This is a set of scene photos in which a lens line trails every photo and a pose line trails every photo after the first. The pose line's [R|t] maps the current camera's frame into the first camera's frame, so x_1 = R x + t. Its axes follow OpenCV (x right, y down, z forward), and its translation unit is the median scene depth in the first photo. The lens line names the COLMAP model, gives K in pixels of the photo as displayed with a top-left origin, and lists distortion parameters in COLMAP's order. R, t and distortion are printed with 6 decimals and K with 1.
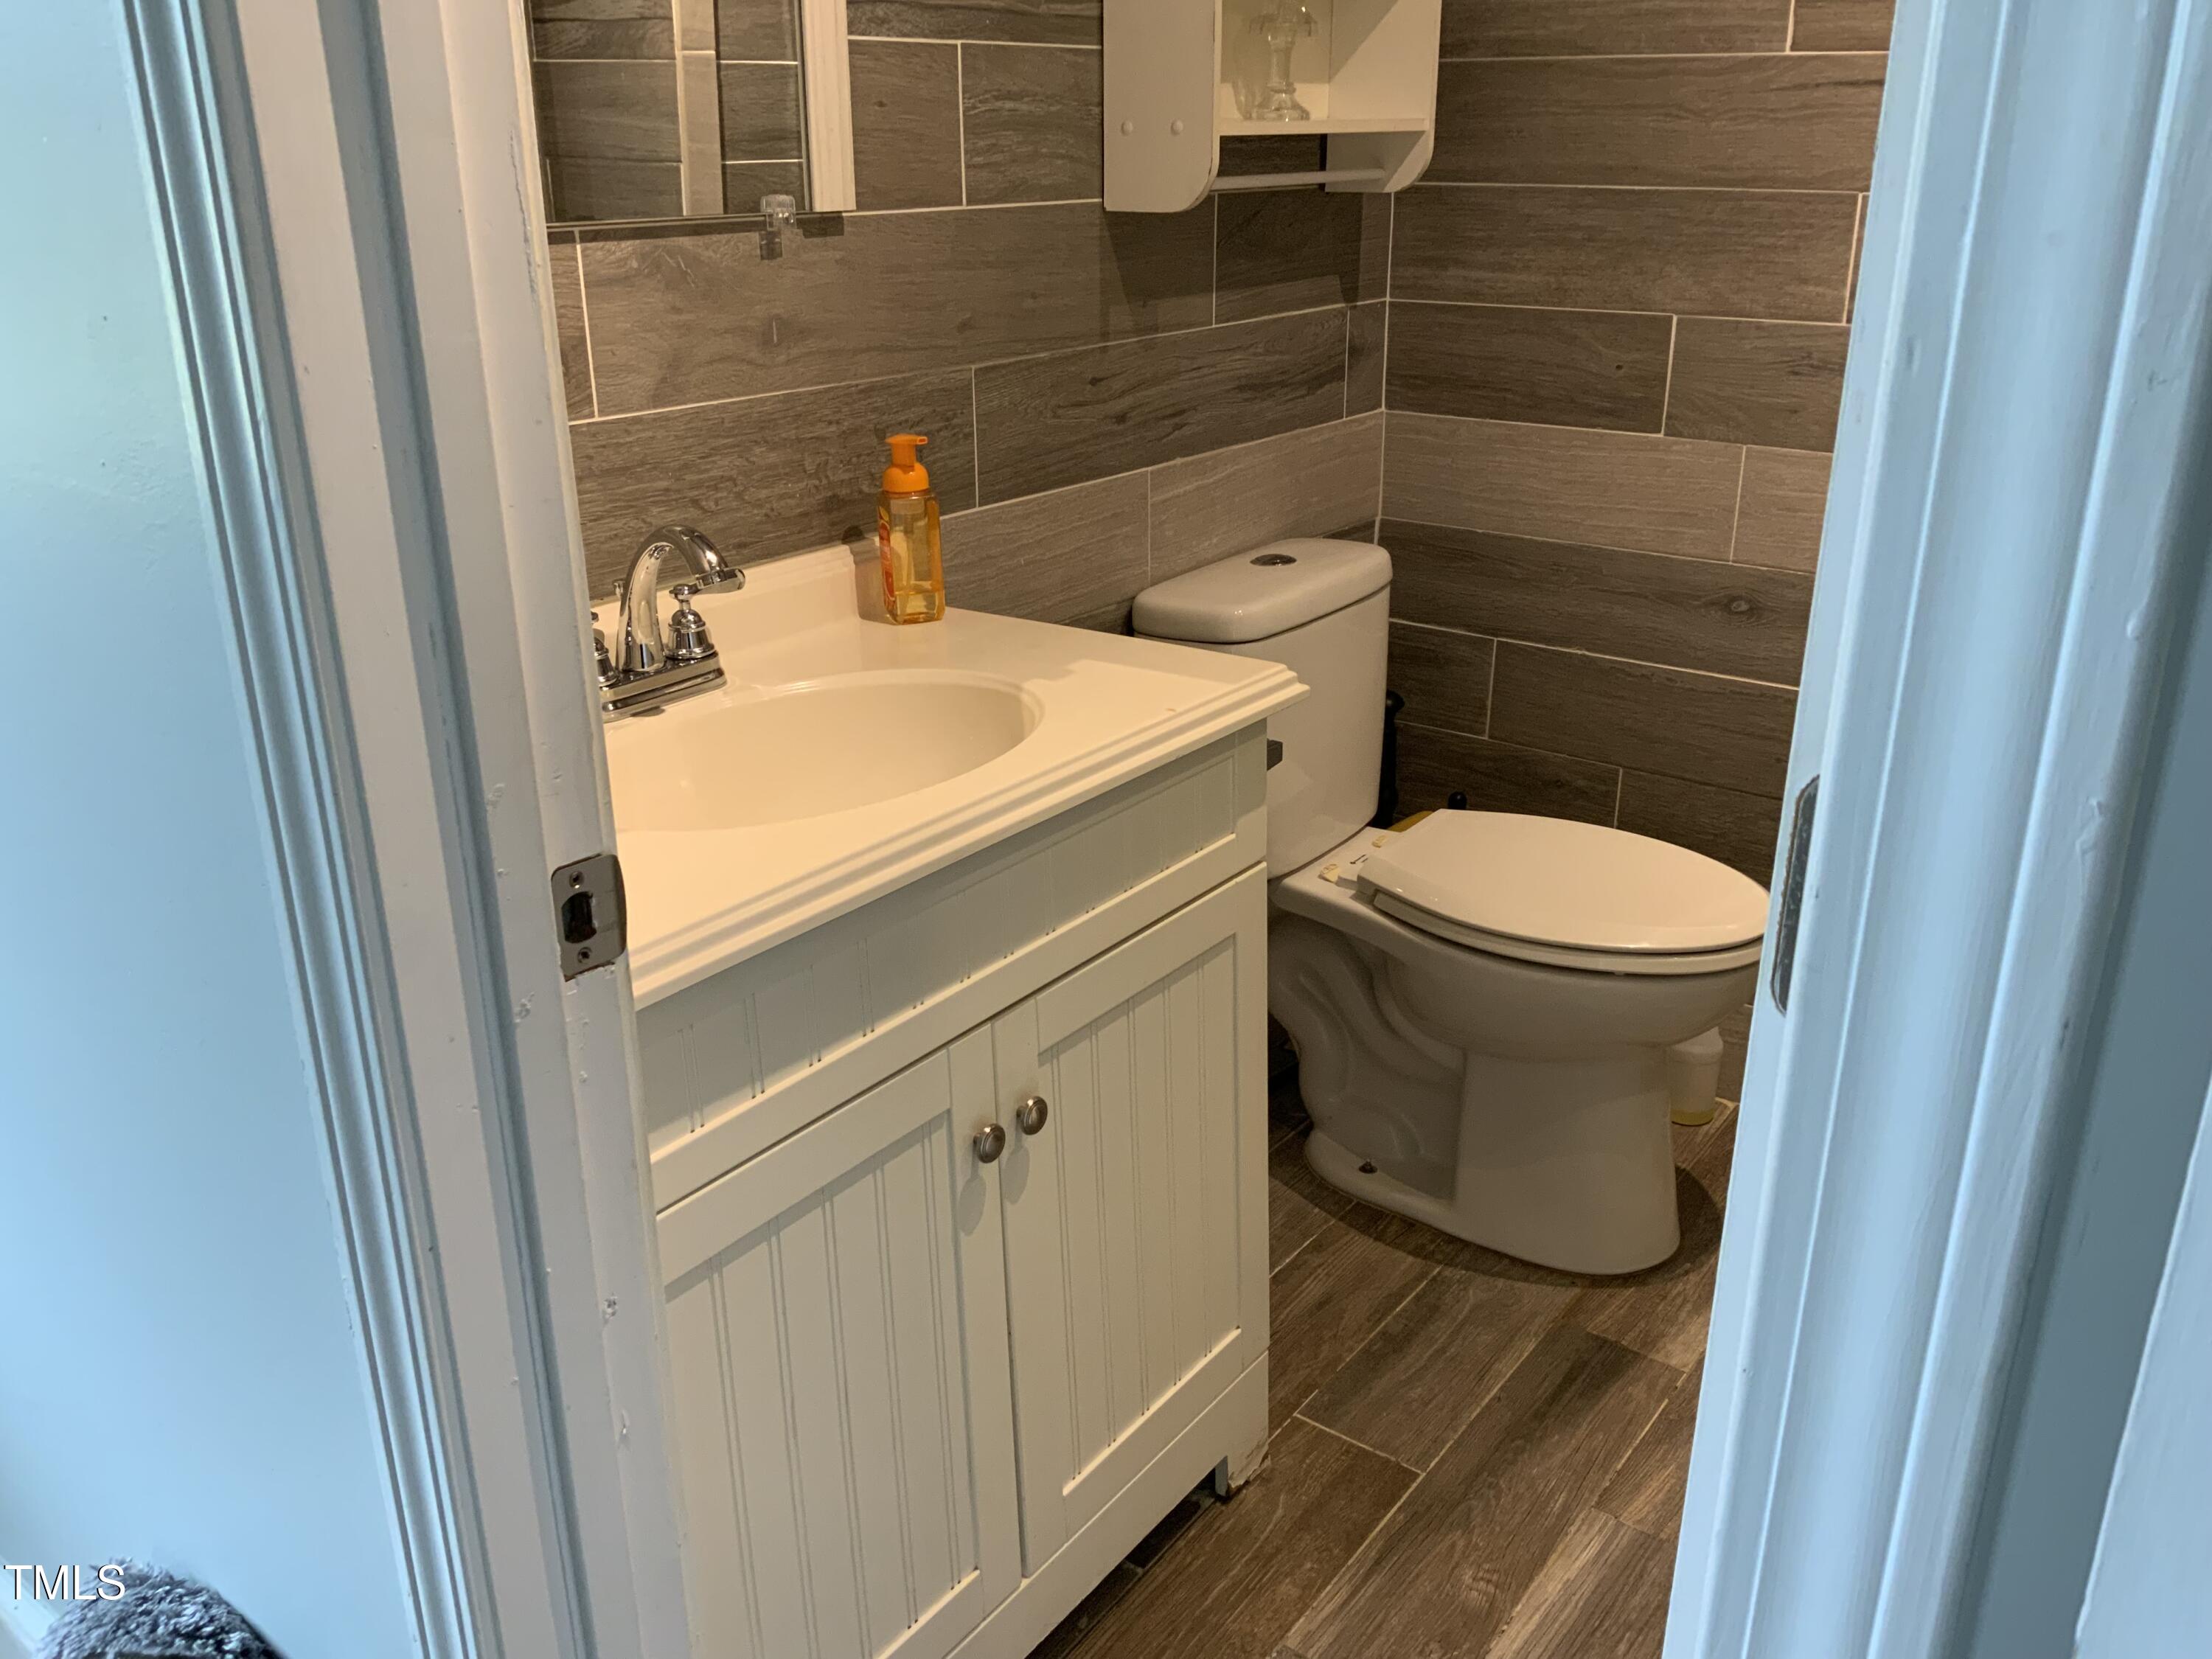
lens RADIAL K [[1846.3, 0, 1077.4], [0, 1846.3, 1027.8], [0, 0, 1]] dist [0.059618, -0.122311]
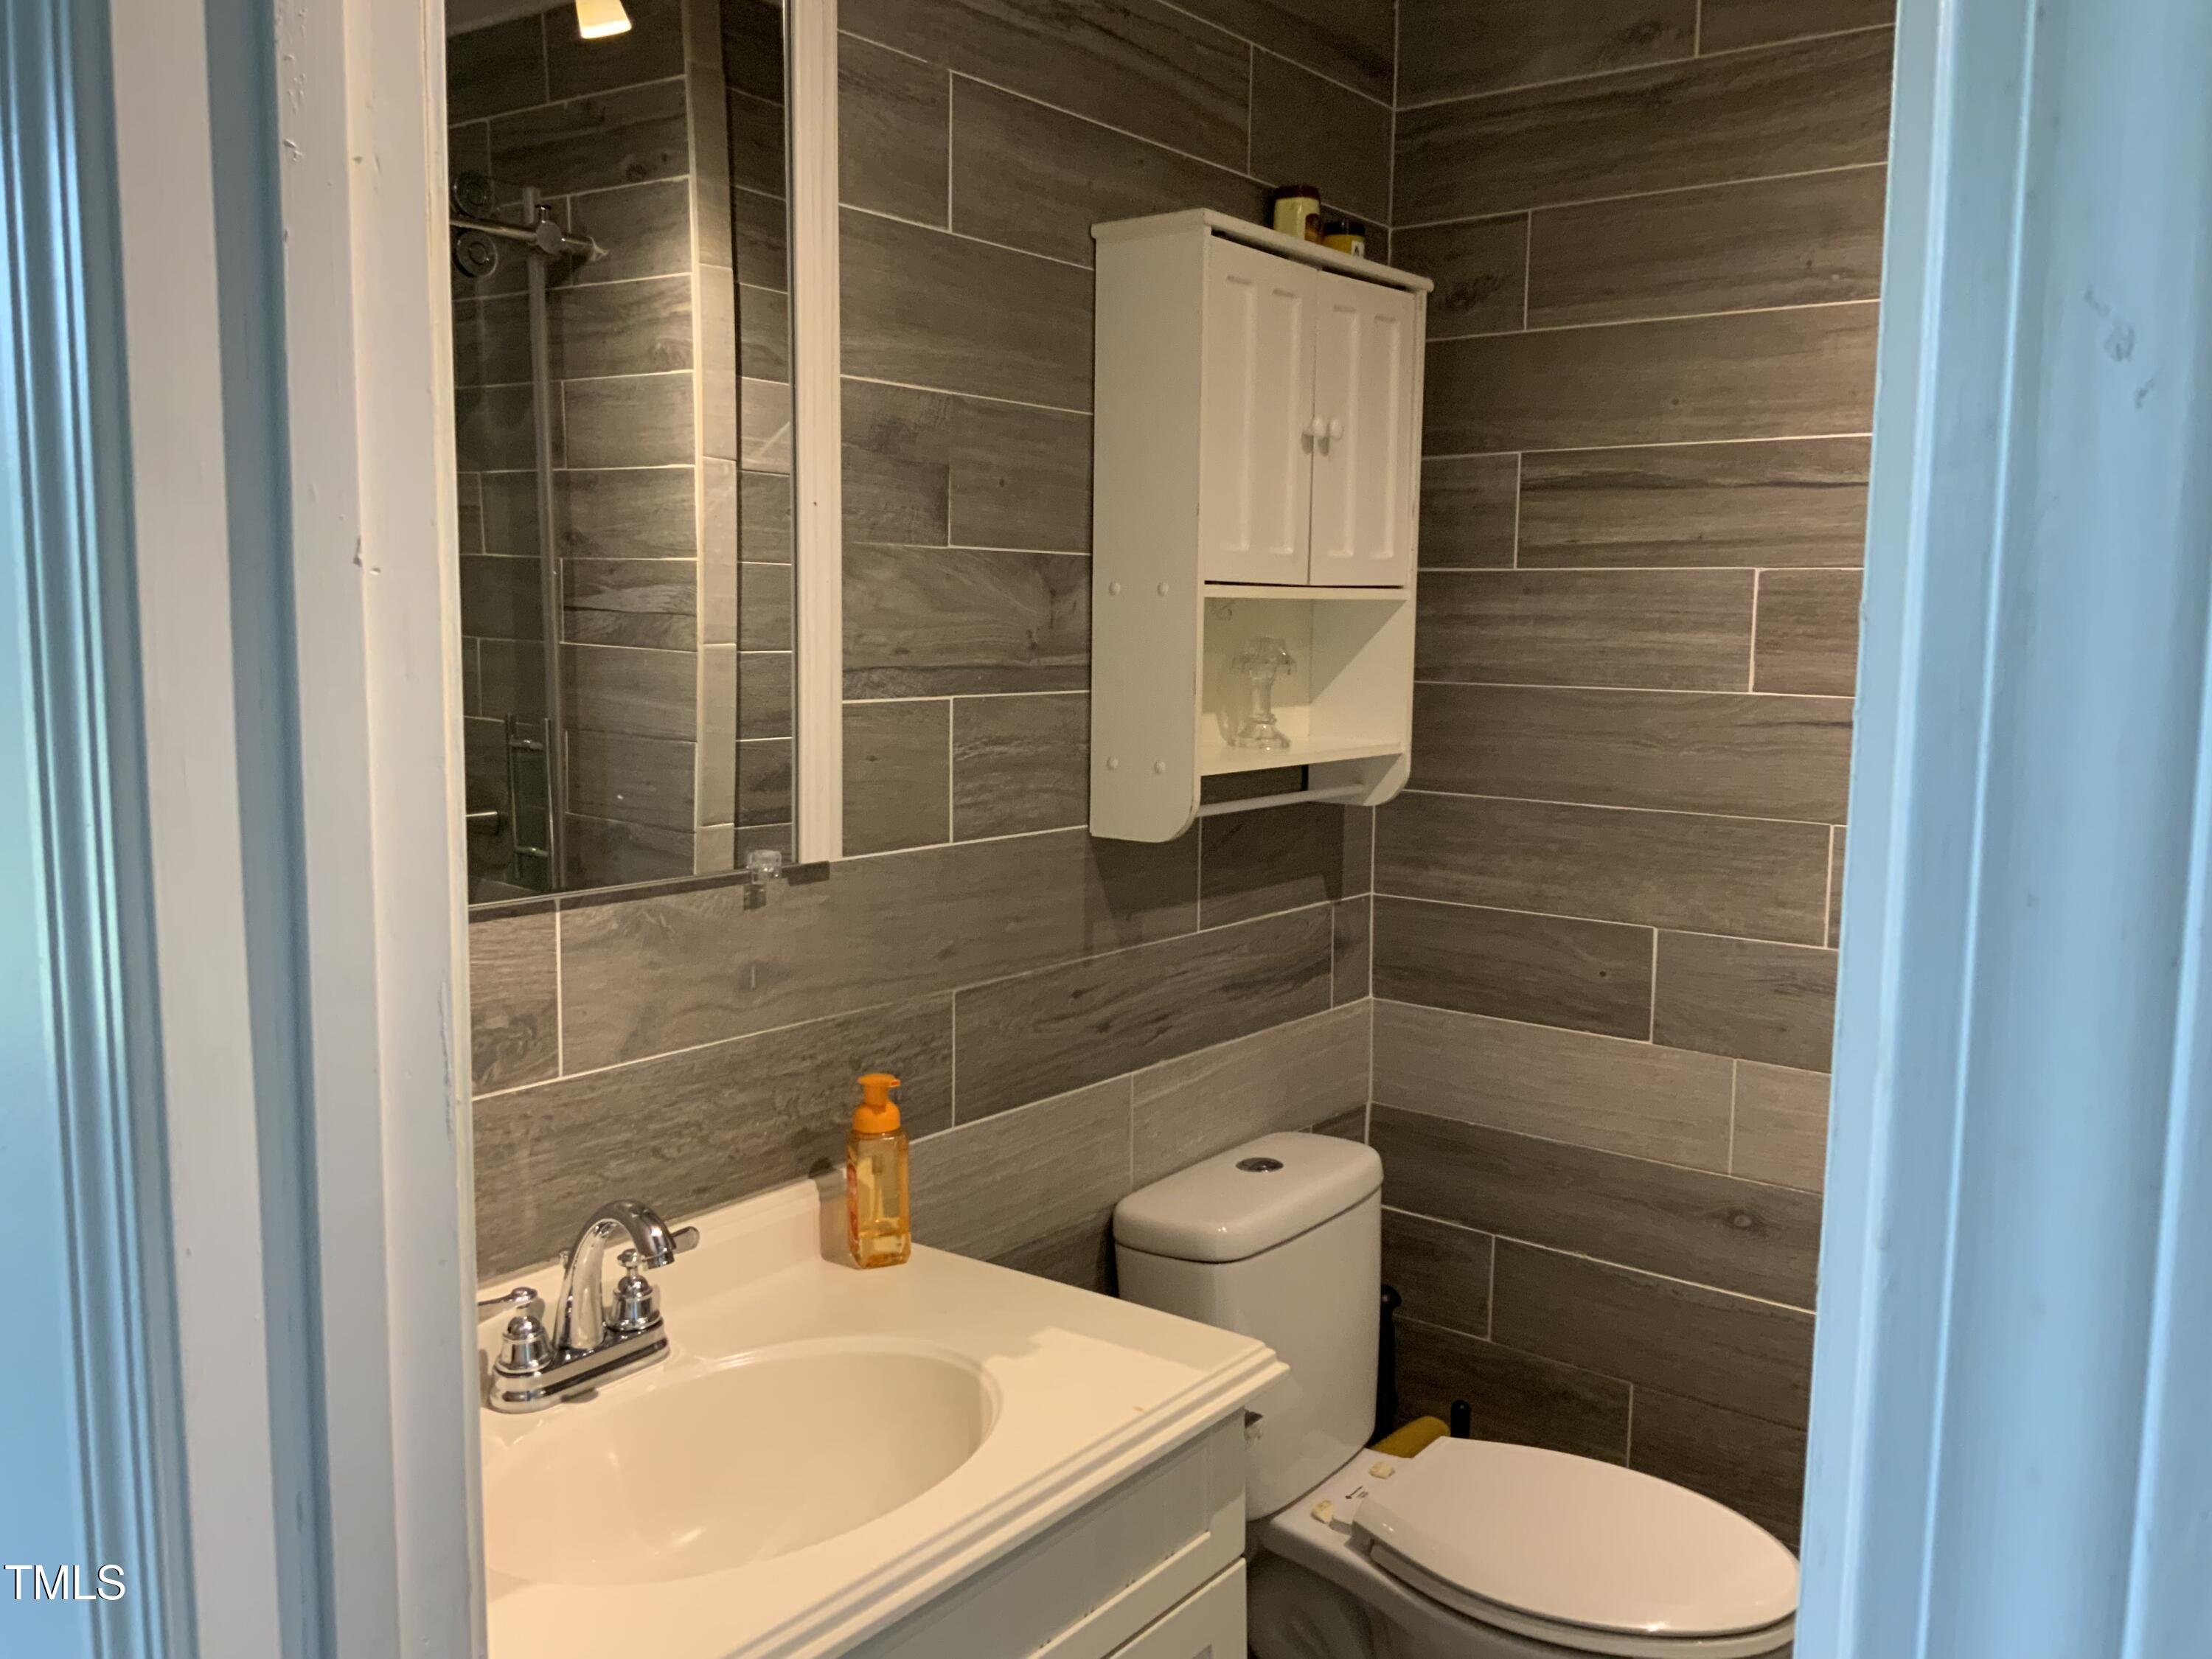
lens RADIAL K [[1846.3, 0, 1092.2], [0, 1846.3, 844.2], [0, 0, 1]] dist [0.059618, -0.122311]
pose [[0.999789, 0.018231, -0.009423, 0.024562], [-0.020122, 0.961107, -0.275442, -0.147774], [0.004035, 0.275573, 0.961272, 0.017513]]
